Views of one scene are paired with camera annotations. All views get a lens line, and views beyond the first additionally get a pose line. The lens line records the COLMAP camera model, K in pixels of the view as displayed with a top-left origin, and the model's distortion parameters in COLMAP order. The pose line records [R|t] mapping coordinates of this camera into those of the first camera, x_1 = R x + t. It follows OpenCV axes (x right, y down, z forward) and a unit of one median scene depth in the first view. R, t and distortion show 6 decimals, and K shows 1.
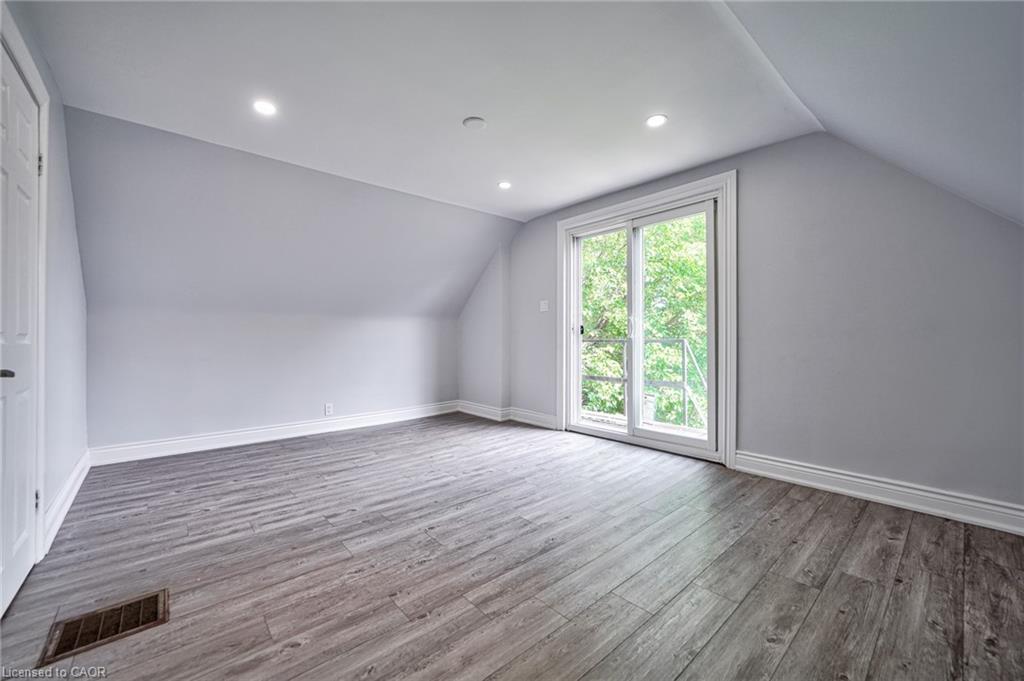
lens RADIAL K [[394.1, 0, 503.9], [0, 394.1, 338.5], [0, 0, 1]] dist [-0.011205, 0.002901]
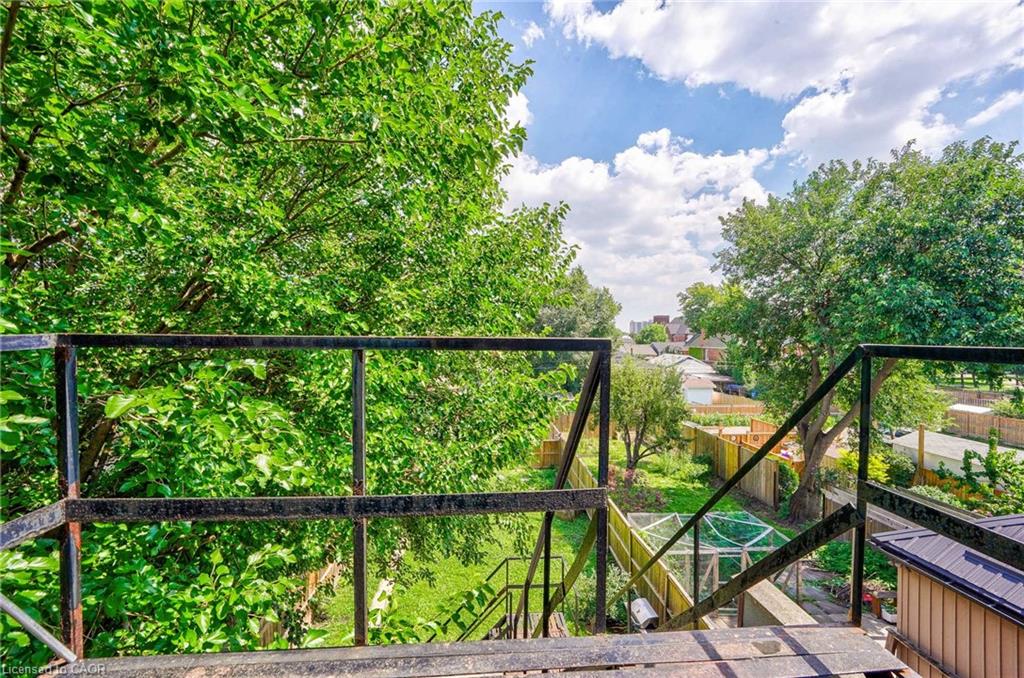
lens RADIAL K [[394.1, 0, 510.8], [0, 394.1, 341.7], [0, 0, 1]] dist [-0.011205, 0.002901]
pose [[0.587222, -0.001117, 0.809425, 0.408743], [-0.015132, 0.999809, 0.012357, 0.007624], [-0.809284, -0.019504, 0.587093, 1.881027]]
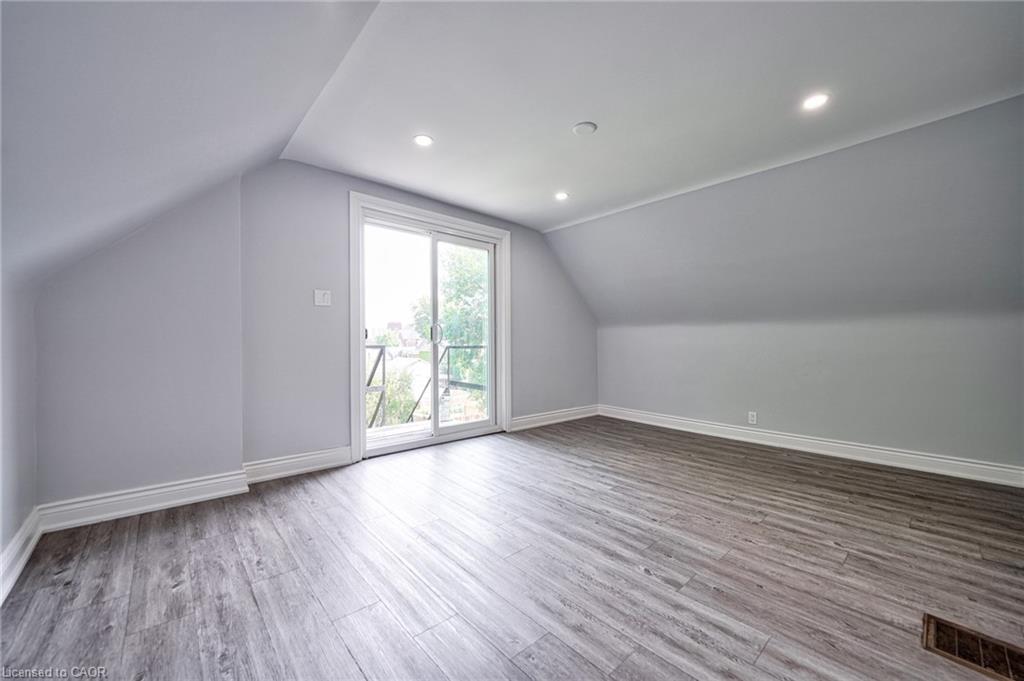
lens RADIAL K [[394.1, 0, 501.5], [0, 394.1, 350.9], [0, 0, 1]] dist [-0.011205, 0.002901]
pose [[-0.002268, -0.016538, 0.999861, -1.279997], [-0.003692, 0.999857, 0.016530, -0.001485], [-0.999991, -0.003654, -0.002329, 1.447524]]
